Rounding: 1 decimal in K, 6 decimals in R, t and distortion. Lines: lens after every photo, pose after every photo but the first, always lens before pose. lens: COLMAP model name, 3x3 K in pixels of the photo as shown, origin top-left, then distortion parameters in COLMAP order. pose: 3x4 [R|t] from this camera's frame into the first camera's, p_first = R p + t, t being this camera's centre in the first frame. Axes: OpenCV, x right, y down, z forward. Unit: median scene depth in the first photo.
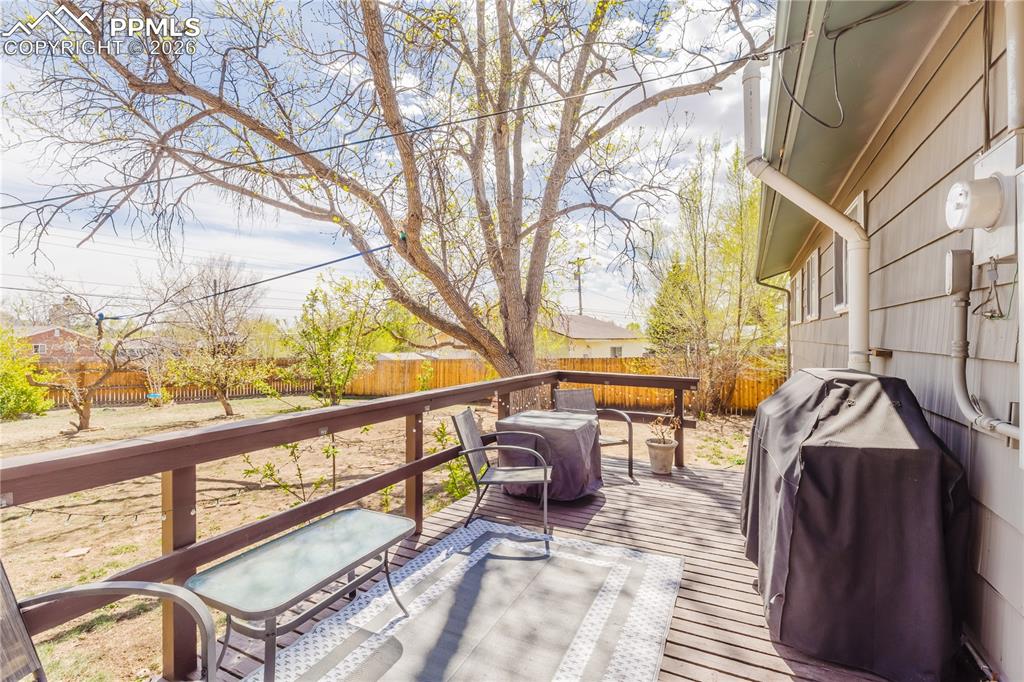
lens RADIAL K [[474.4, 0, 510.1], [0, 474.4, 339.1], [0, 0, 1]] dist [0.003694, 0.003776]
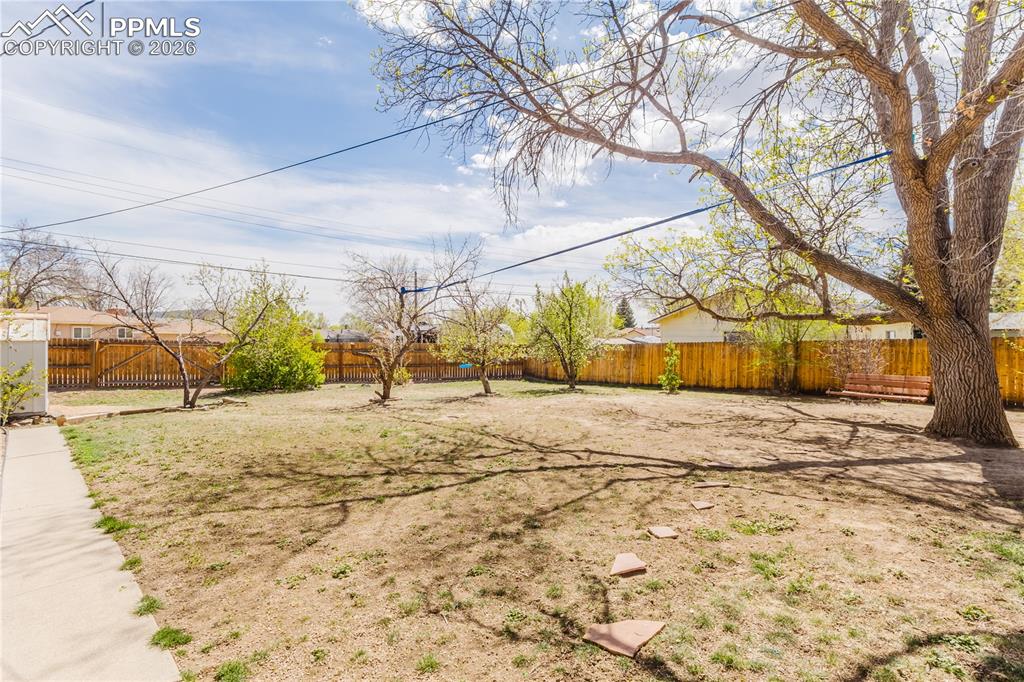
lens RADIAL K [[474.4, 0, 516.7], [0, 474.4, 338.7], [0, 0, 1]] dist [0.003694, 0.003776]
pose [[0.965541, 0.005619, -0.260189, -0.338825], [-0.003727, 0.999963, 0.007765, 0.046827], [0.260223, -0.006528, 0.965527, 0.072000]]
